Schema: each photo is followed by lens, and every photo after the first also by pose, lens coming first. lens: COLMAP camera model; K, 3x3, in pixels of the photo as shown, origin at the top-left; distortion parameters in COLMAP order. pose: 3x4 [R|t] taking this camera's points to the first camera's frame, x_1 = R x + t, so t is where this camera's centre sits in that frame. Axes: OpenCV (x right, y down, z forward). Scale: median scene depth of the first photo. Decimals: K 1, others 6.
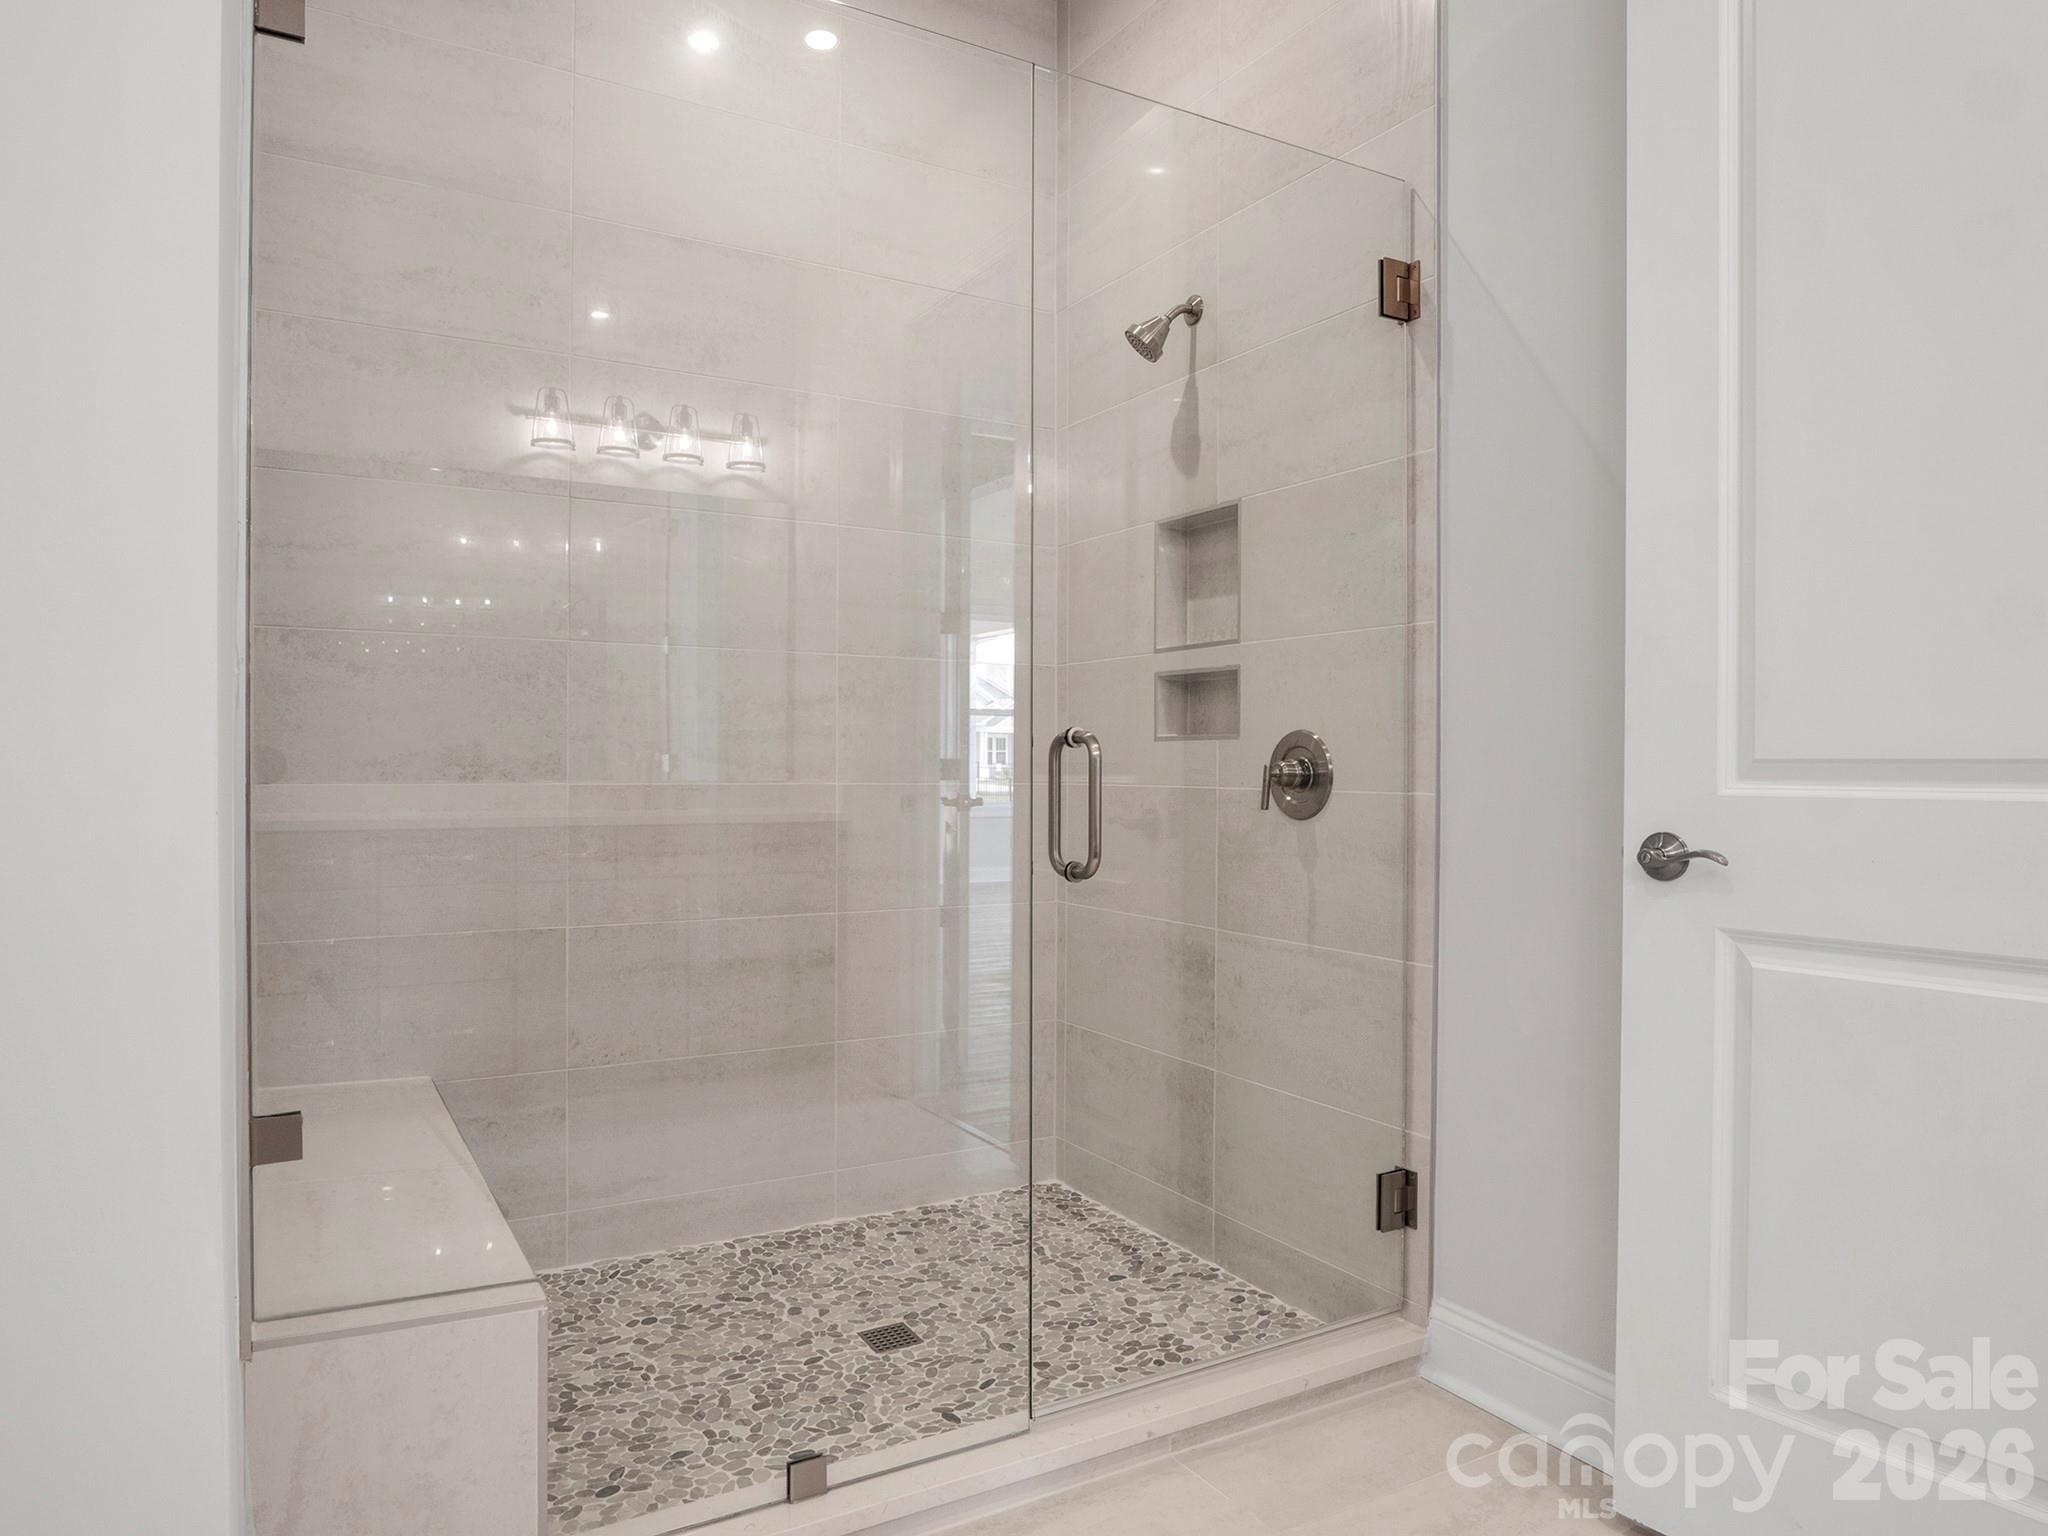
lens RADIAL K [[1299.9, 0, 1029.7], [0, 1299.9, 768.6], [0, 0, 1]] dist [-0.025747, 0.010388]
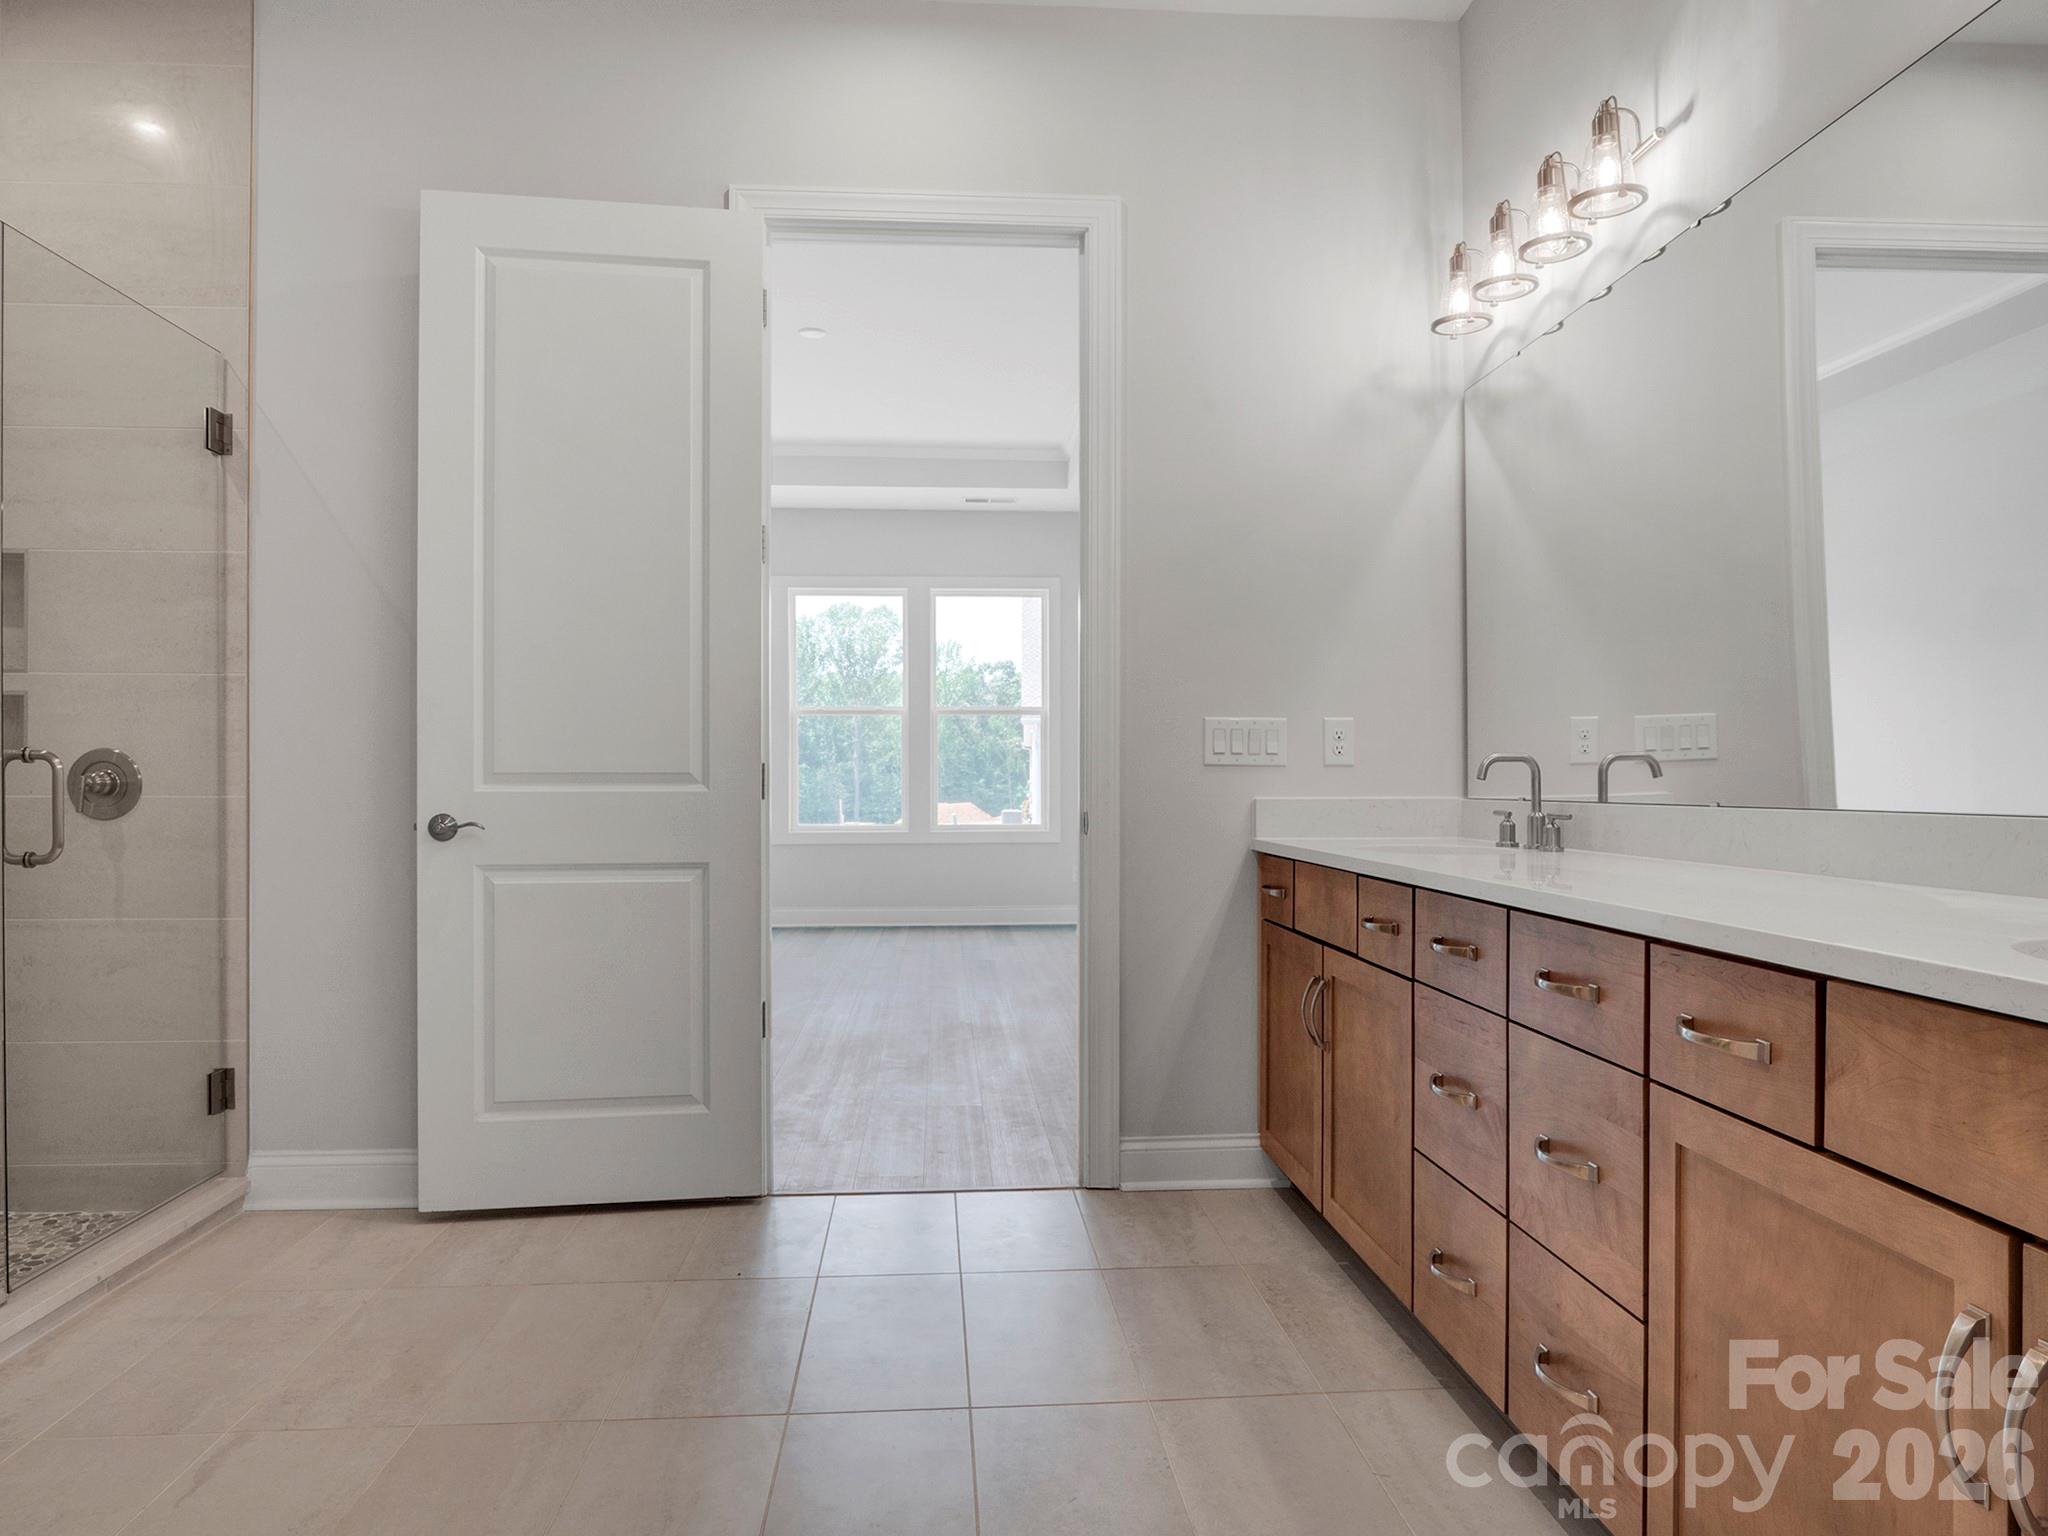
lens RADIAL K [[1299.9, 0, 1024.6], [0, 1299.9, 770.5], [0, 0, 1]] dist [-0.025747, 0.010388]
pose [[0.429074, 0.002094, 0.903267, -0.584894], [0.004856, 0.999978, -0.004625, 0.001743], [-0.903256, 0.006370, 0.429055, -0.364794]]
